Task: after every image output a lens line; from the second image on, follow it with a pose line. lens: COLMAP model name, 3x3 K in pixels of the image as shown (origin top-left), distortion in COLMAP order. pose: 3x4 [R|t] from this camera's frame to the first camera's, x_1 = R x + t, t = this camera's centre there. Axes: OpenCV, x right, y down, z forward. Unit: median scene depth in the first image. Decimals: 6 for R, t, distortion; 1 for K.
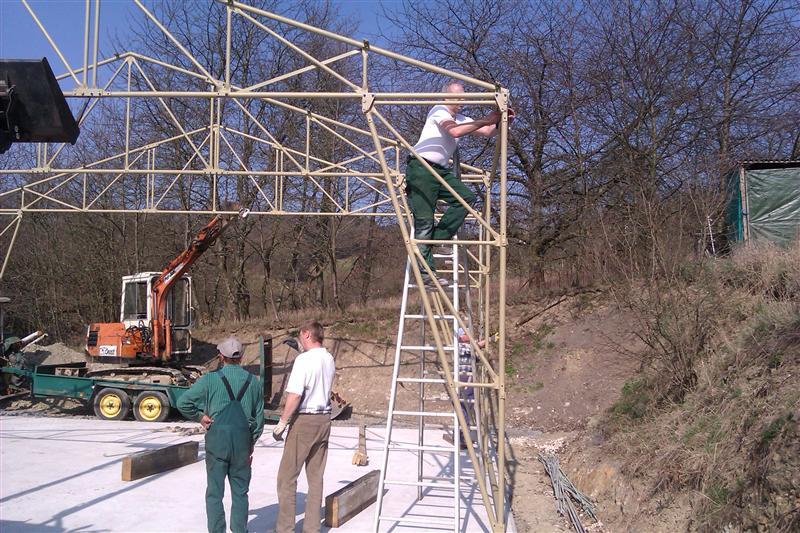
lens RADIAL K [[762.7, 0, 403.7], [0, 762.7, 282.8], [0, 0, 1]] dist [0.060900, -0.218328]
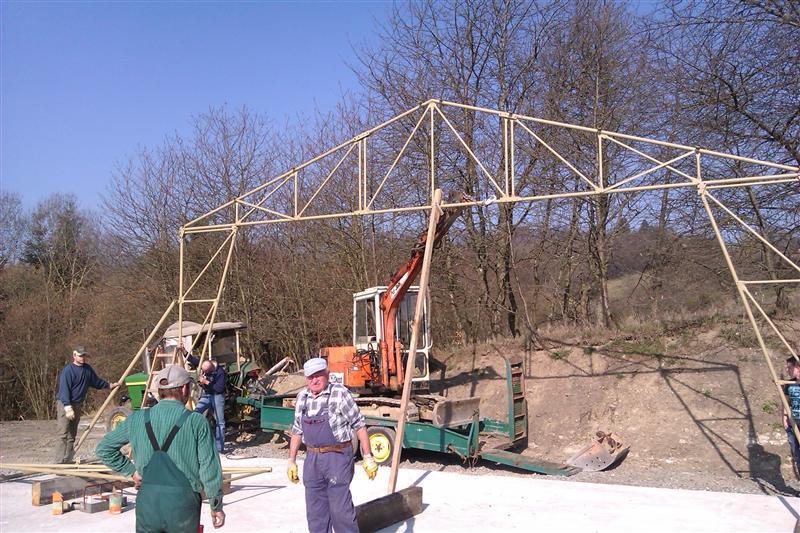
lens RADIAL K [[762.7, 0, 403.7], [0, 762.7, 282.8], [0, 0, 1]] dist [0.060900, -0.218328]
pose [[0.920444, -0.053227, -0.387235, 0.028467], [0.042405, 0.998436, -0.036444, 0.014733], [0.388569, 0.017124, 0.921261, 0.227132]]
